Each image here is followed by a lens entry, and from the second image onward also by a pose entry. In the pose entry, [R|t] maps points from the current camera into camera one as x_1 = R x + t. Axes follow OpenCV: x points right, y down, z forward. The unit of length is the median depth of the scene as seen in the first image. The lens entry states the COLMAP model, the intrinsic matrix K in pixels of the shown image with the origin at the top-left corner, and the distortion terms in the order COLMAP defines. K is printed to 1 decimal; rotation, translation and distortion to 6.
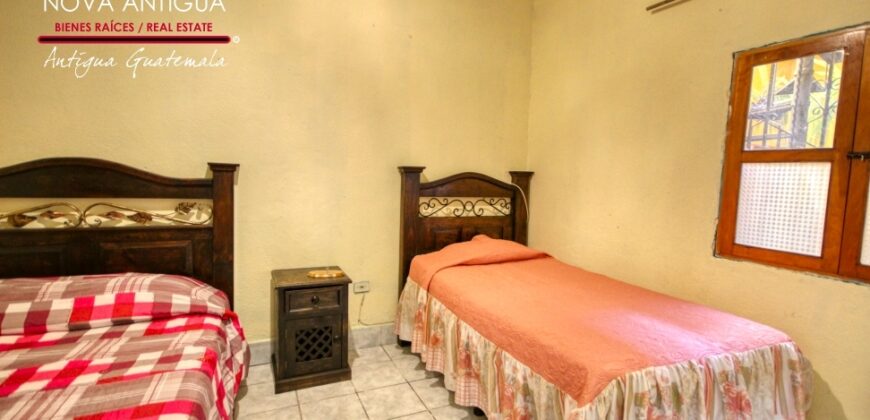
lens RADIAL K [[413.9, 0, 439.4], [0, 413.9, 213.7], [0, 0, 1]] dist [-0.002864, -0.000850]
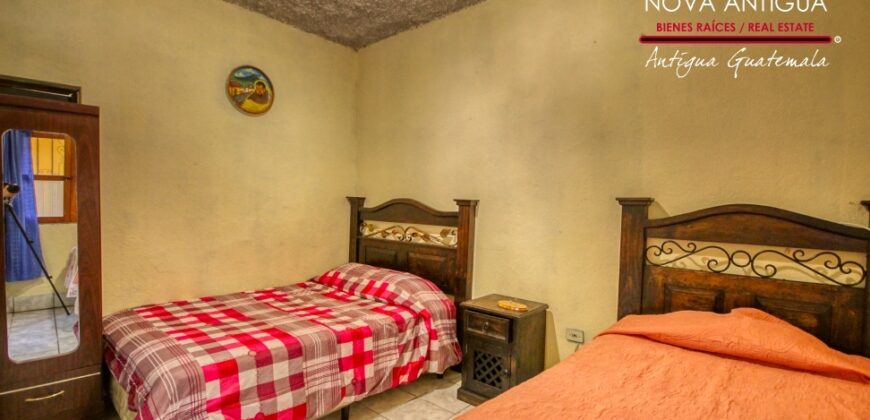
lens RADIAL K [[413.9, 0, 439.4], [0, 413.9, 213.7], [0, 0, 1]] dist [-0.002864, -0.000850]
pose [[0.386437, 0.004130, -0.922307, 0.560691], [-0.095037, 0.994845, -0.035365, -0.024214], [0.917406, 0.101320, 0.384837, 0.405724]]
